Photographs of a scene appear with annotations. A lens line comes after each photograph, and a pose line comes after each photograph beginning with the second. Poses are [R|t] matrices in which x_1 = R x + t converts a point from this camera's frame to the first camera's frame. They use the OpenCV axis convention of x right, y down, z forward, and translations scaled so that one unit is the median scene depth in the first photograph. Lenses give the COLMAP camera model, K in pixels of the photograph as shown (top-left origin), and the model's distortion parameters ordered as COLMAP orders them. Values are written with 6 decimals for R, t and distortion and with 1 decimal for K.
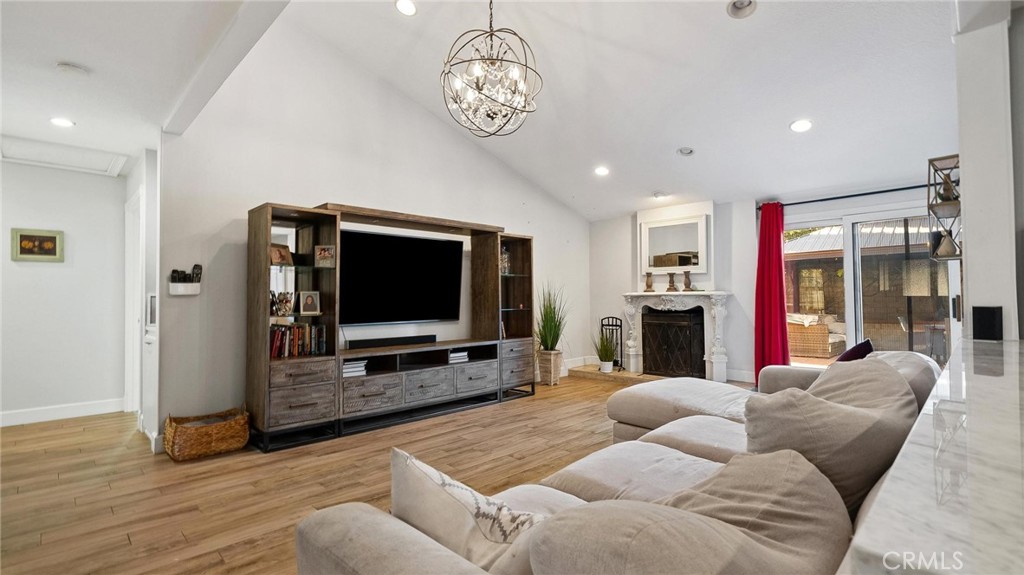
lens RADIAL K [[475.4, 0, 512.0], [0, 475.4, 287.5], [0, 0, 1]] dist [-0.000912, 0.000348]
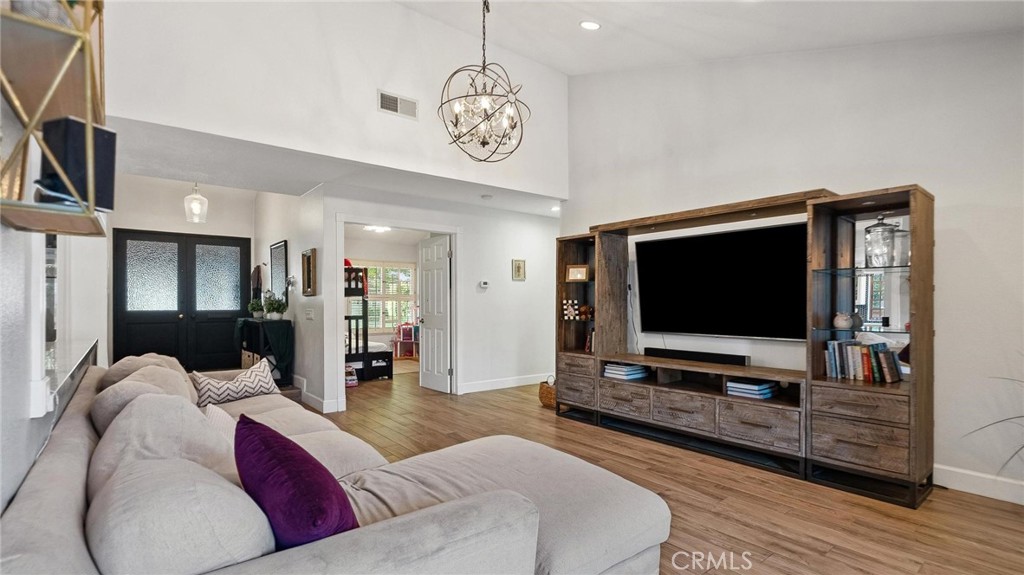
lens RADIAL K [[479.6, 0, 508.2], [0, 479.6, 306.1], [0, 0, 1]] dist [-0.003353, 0.001091]
pose [[-0.112675, 0.012773, -0.993550, 0.541635], [0.023267, 0.999677, 0.010213, 0.002074], [0.993359, -0.021966, -0.112936, 0.601046]]
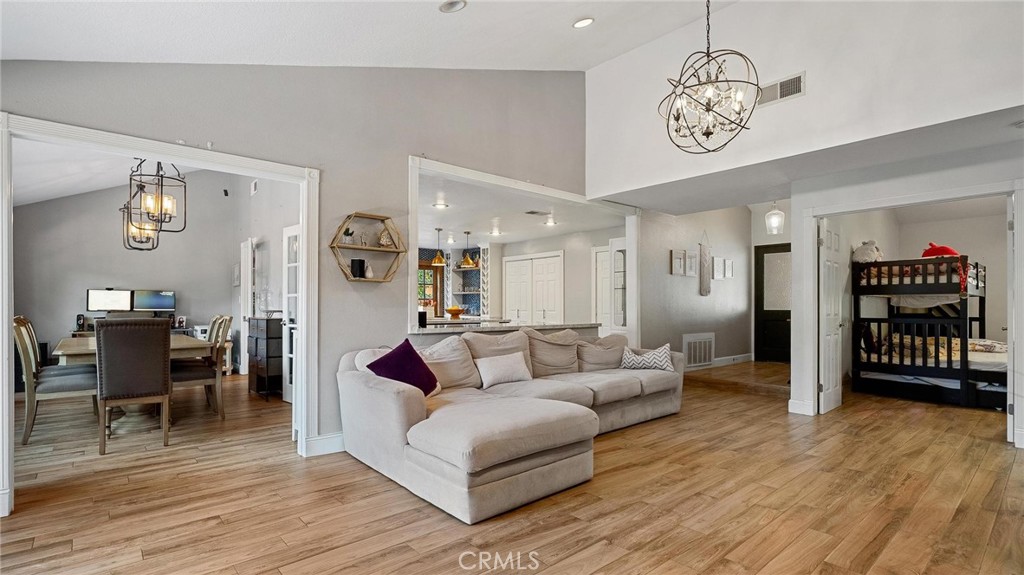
lens RADIAL K [[479.6, 0, 508.2], [0, 479.6, 306.1], [0, 0, 1]] dist [-0.003353, 0.001091]
pose [[-0.997433, 0.005390, 0.071407, 0.168437], [0.003771, 0.999733, -0.022780, 0.022441], [-0.071511, -0.022453, -0.997187, 1.071126]]
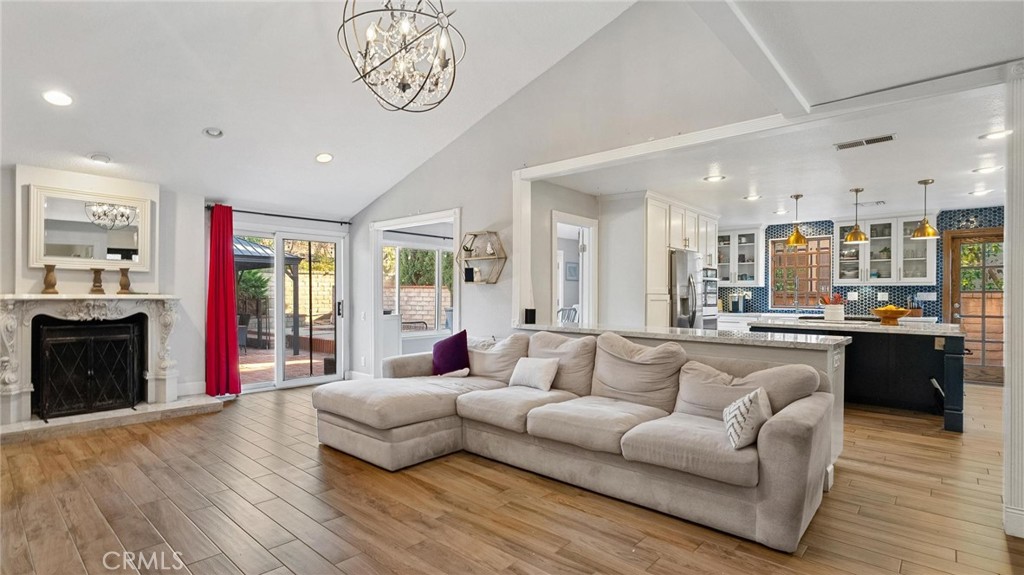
lens RADIAL K [[489.5, 0, 493.8], [0, 489.5, 294.8], [0, 0, 1]] dist [-0.007400, 0.000451]
pose [[-0.040147, 0.005393, 0.999179, -0.451163], [-0.026774, 0.999621, -0.006472, -0.001984], [-0.998835, -0.027012, -0.039987, 0.446209]]
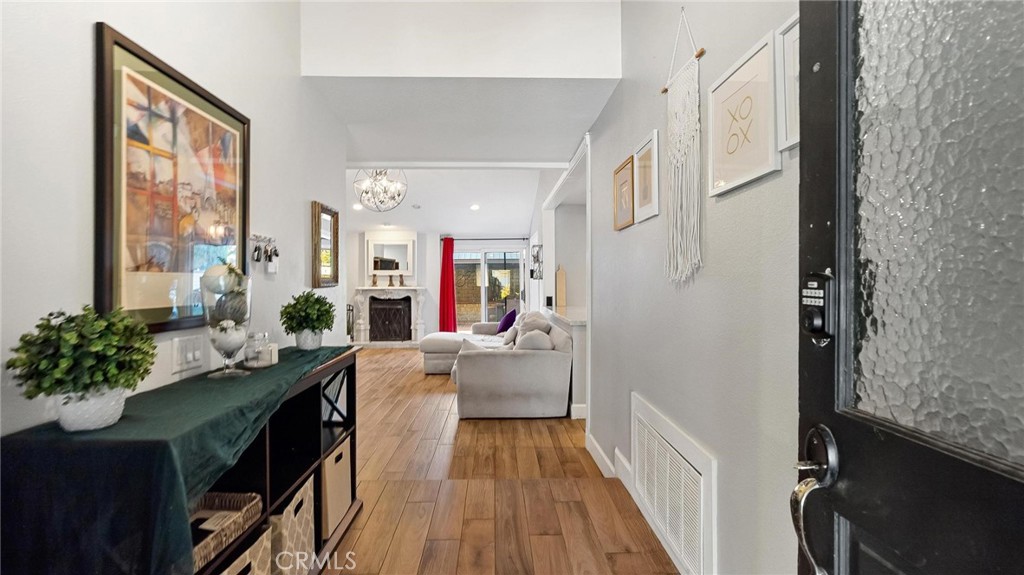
lens RADIAL K [[486.4, 0, 492.2], [0, 486.4, 287.7], [0, 0, 1]] dist [-0.018158, 0.009828]
pose [[0.710637, -0.000065, 0.703558, -0.575582], [-0.018956, 0.999635, 0.019239, -0.026656], [-0.703303, -0.027009, 0.710377, -0.383562]]
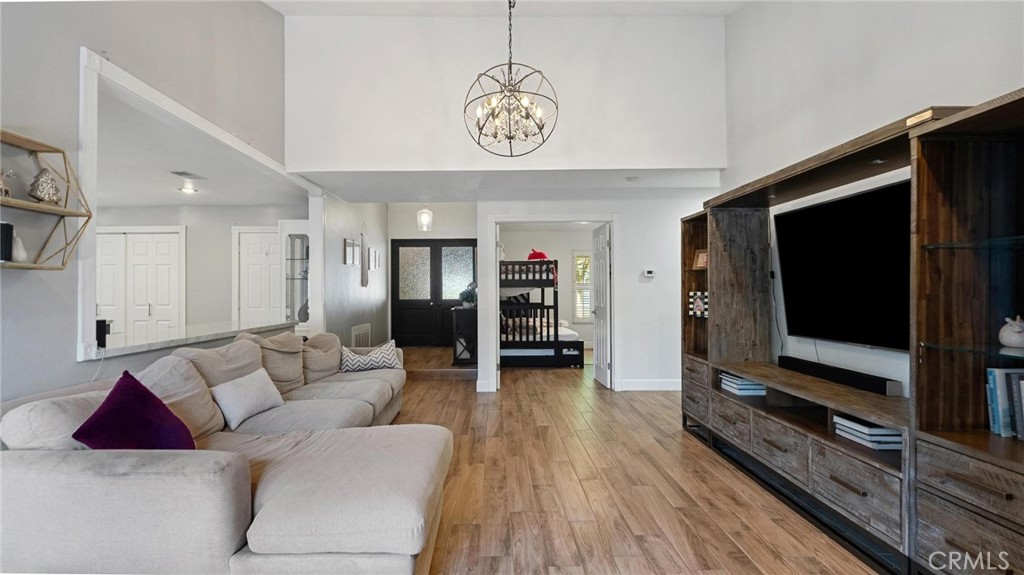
lens RADIAL K [[486.4, 0, 492.2], [0, 486.4, 287.7], [0, 0, 1]] dist [-0.018158, 0.009828]
pose [[-0.709901, 0.005552, -0.704280, 0.402912], [0.025352, 0.999522, -0.017675, 0.001619], [0.703845, -0.030402, -0.709703, 0.903652]]
